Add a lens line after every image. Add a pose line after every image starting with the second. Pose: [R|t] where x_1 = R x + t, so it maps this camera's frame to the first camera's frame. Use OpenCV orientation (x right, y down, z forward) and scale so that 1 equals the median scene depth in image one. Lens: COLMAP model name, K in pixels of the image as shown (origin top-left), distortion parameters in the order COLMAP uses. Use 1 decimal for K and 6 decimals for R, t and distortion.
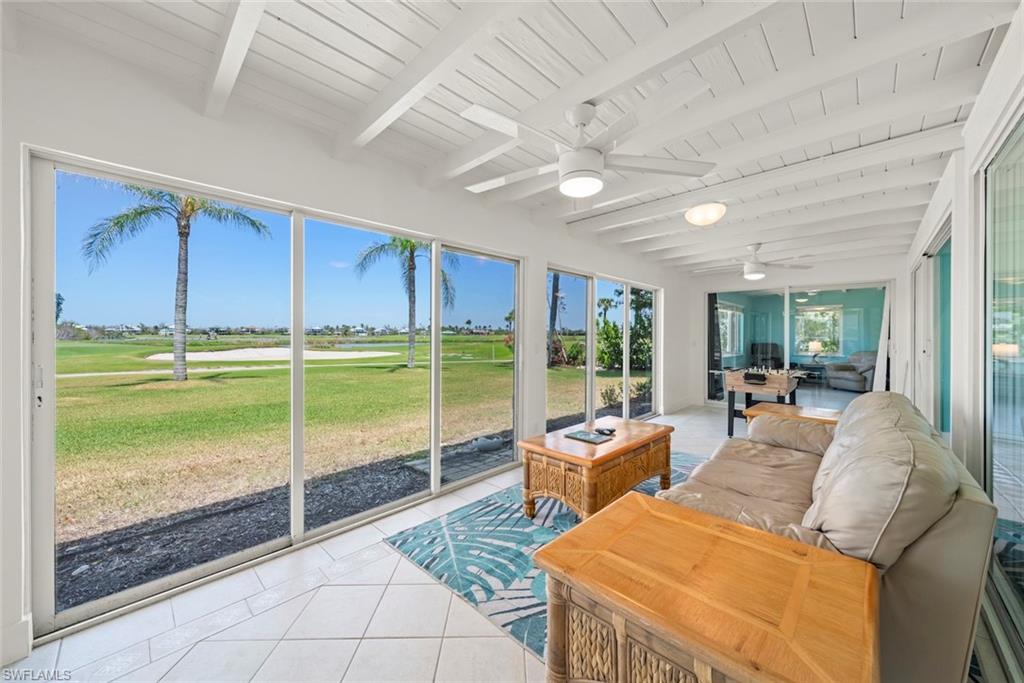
lens RADIAL K [[375.0, 0, 510.7], [0, 375.0, 340.4], [0, 0, 1]] dist [0.000021, 0.000113]
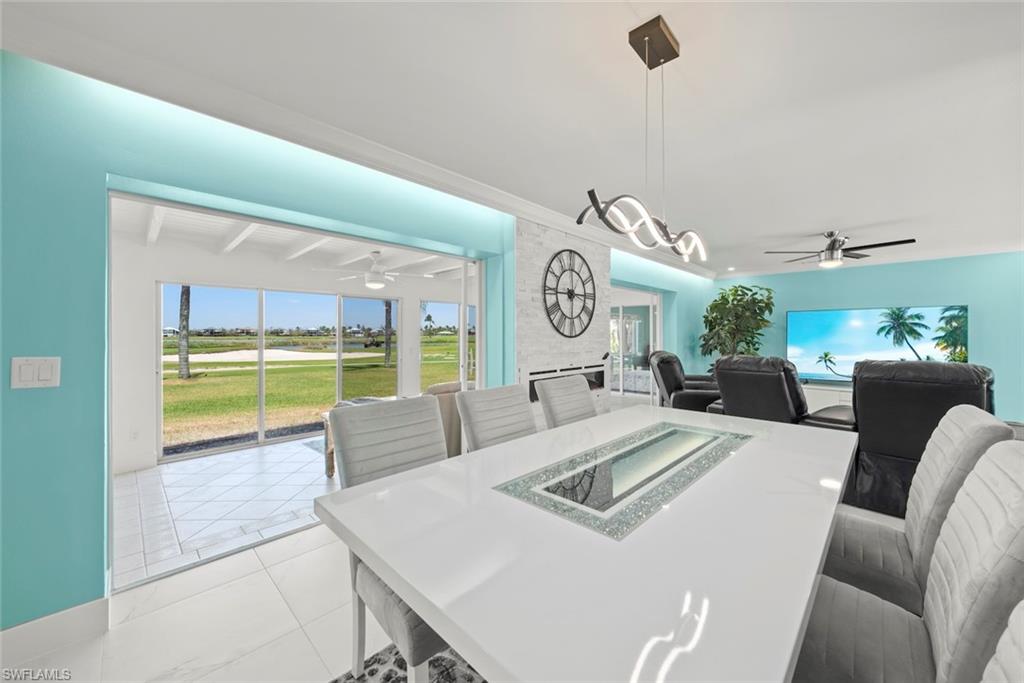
lens RADIAL K [[382.3, 0, 509.9], [0, 382.3, 340.5], [0, 0, 1]] dist [-0.000379, -0.000413]
pose [[0.999979, -0.006283, -0.001714, 0.069074], [0.006284, 0.999980, 0.000764, -0.002942], [0.001709, -0.000775, 0.999998, -0.094818]]
